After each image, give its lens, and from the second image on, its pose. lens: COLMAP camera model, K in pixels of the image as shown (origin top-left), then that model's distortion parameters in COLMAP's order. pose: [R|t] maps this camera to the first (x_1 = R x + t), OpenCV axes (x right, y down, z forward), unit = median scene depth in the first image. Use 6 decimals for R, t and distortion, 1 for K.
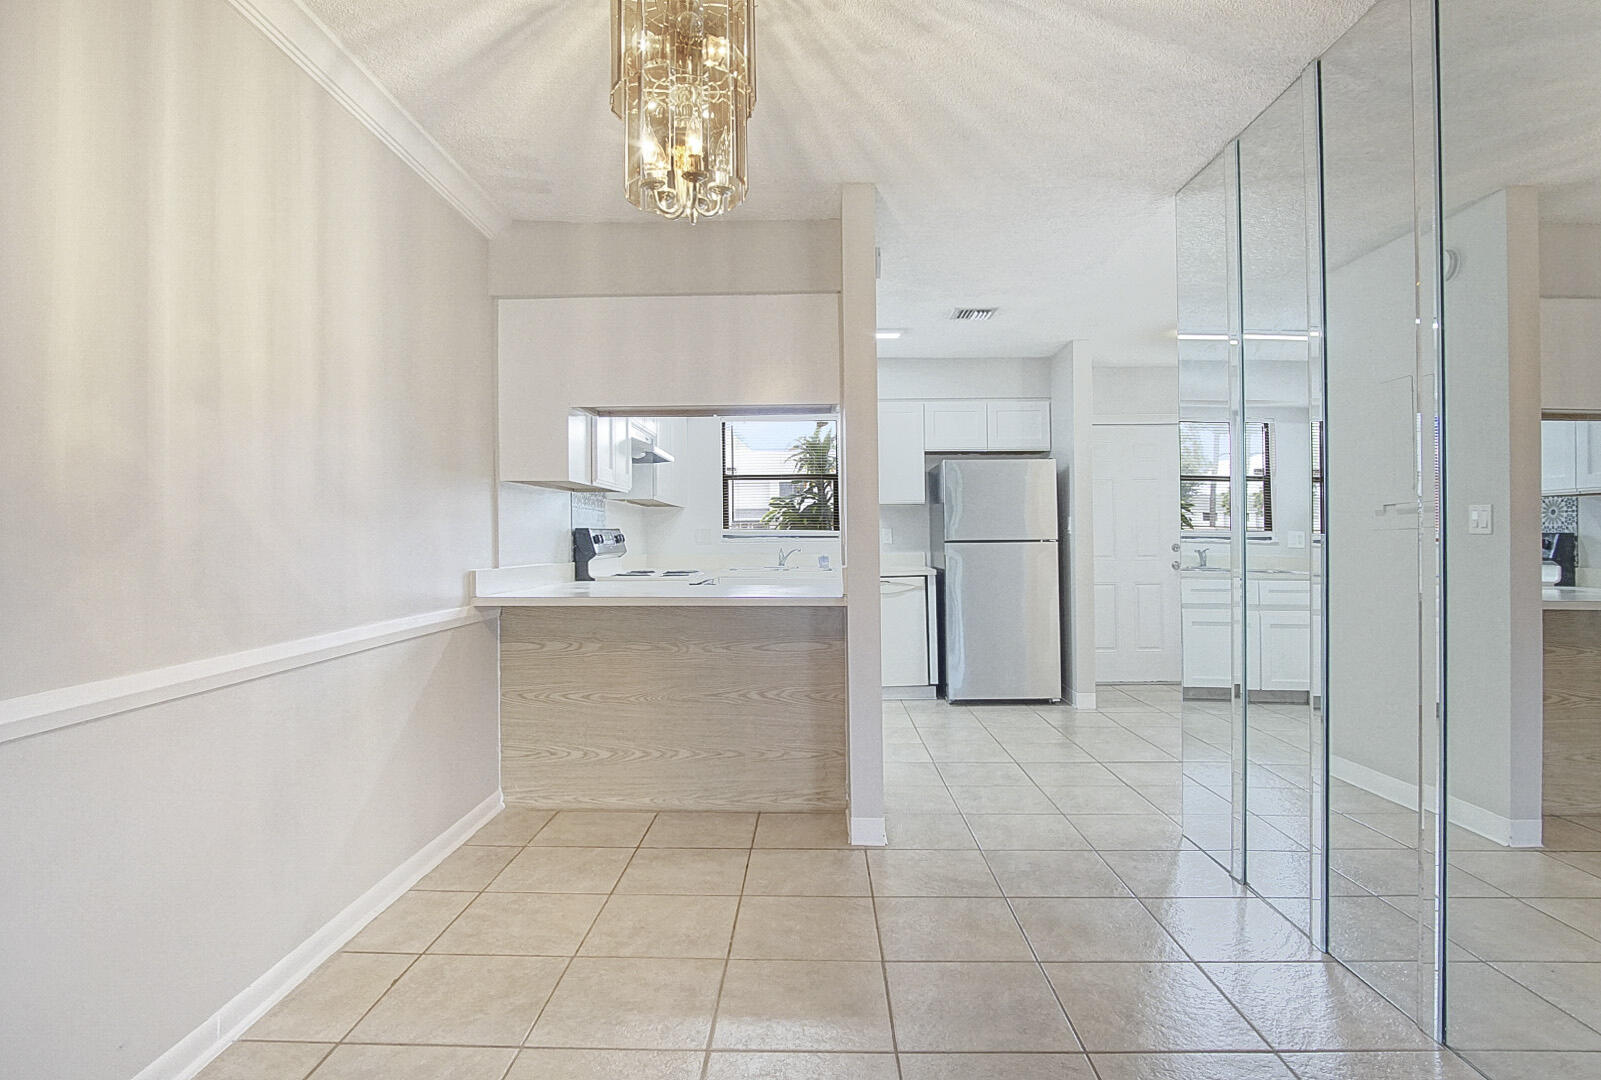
lens RADIAL K [[871.3, 0, 800.5], [0, 871.3, 540.0], [0, 0, 1]] dist [-0.000179, -0.000017]
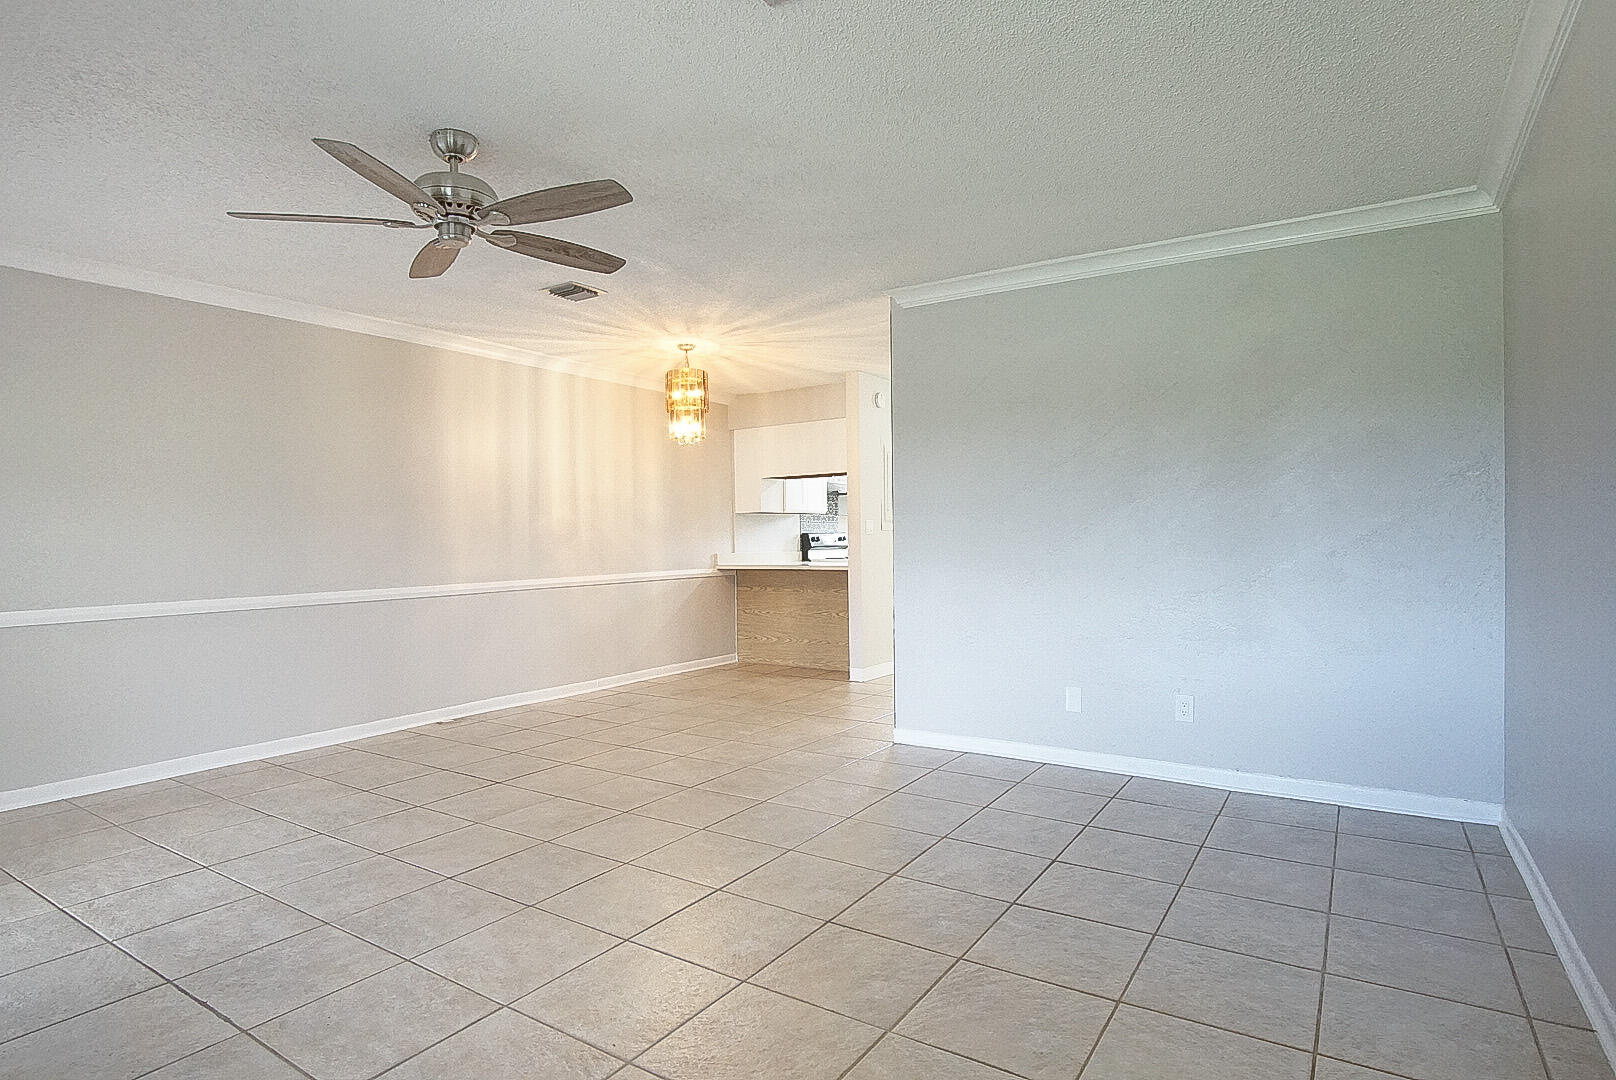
lens RADIAL K [[883.1, 0, 808.0], [0, 883.1, 540.0], [0, 0, 1]] dist [-0.032674, 0.011413]
pose [[0.852433, -0.003831, -0.522822, 0.985162], [0.005403, 0.999984, 0.001482, -0.002505], [0.522808, -0.004088, 0.852440, -0.812908]]
